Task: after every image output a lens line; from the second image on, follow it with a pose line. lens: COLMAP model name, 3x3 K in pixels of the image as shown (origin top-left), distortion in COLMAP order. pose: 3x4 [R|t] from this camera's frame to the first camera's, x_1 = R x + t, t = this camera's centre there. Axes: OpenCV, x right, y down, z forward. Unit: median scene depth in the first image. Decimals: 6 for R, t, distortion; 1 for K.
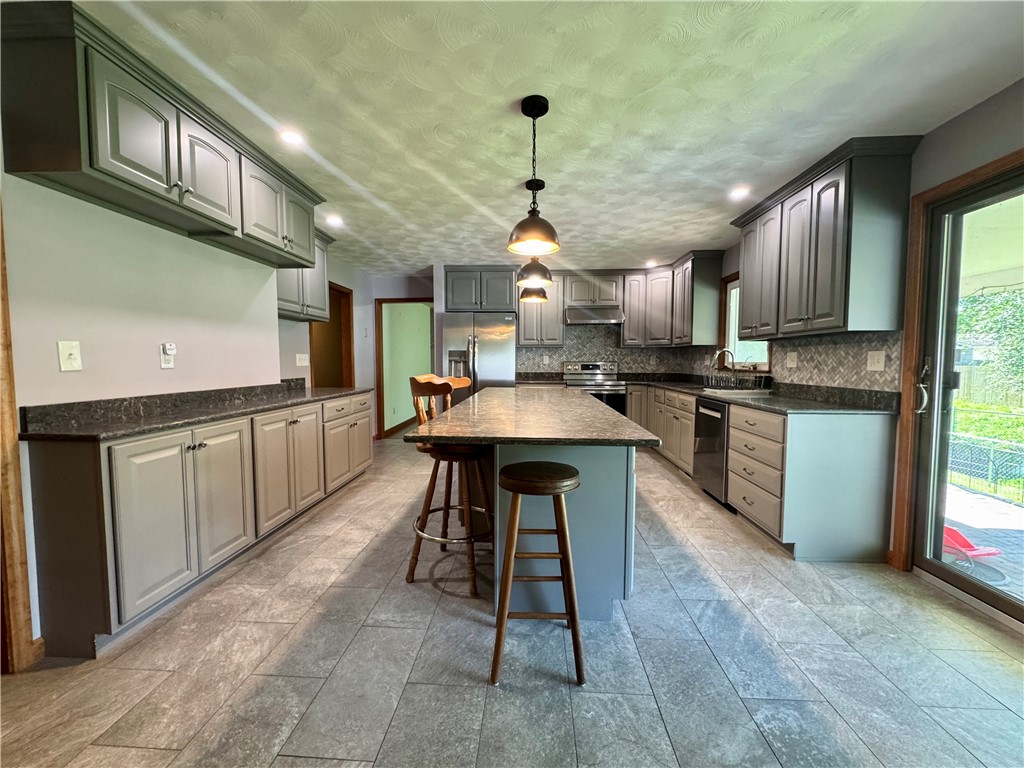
lens RADIAL K [[406.4, 0, 510.8], [0, 406.4, 384.7], [0, 0, 1]] dist [-0.000314, -0.000020]
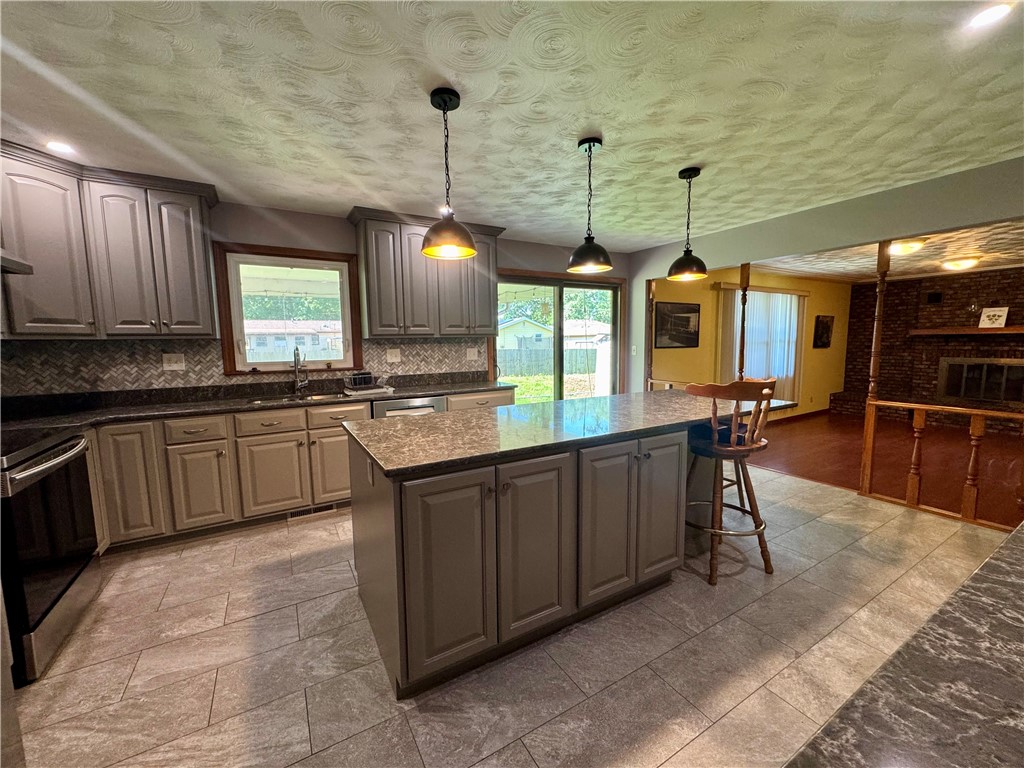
lens RADIAL K [[406.4, 0, 511.3], [0, 406.4, 381.8], [0, 0, 1]] dist [-0.000314, -0.000020]
pose [[-0.551649, -0.079541, 0.830275, -0.550393], [0.060712, 0.988973, 0.135083, -0.144965], [-0.831864, 0.124926, -0.540736, 1.590010]]
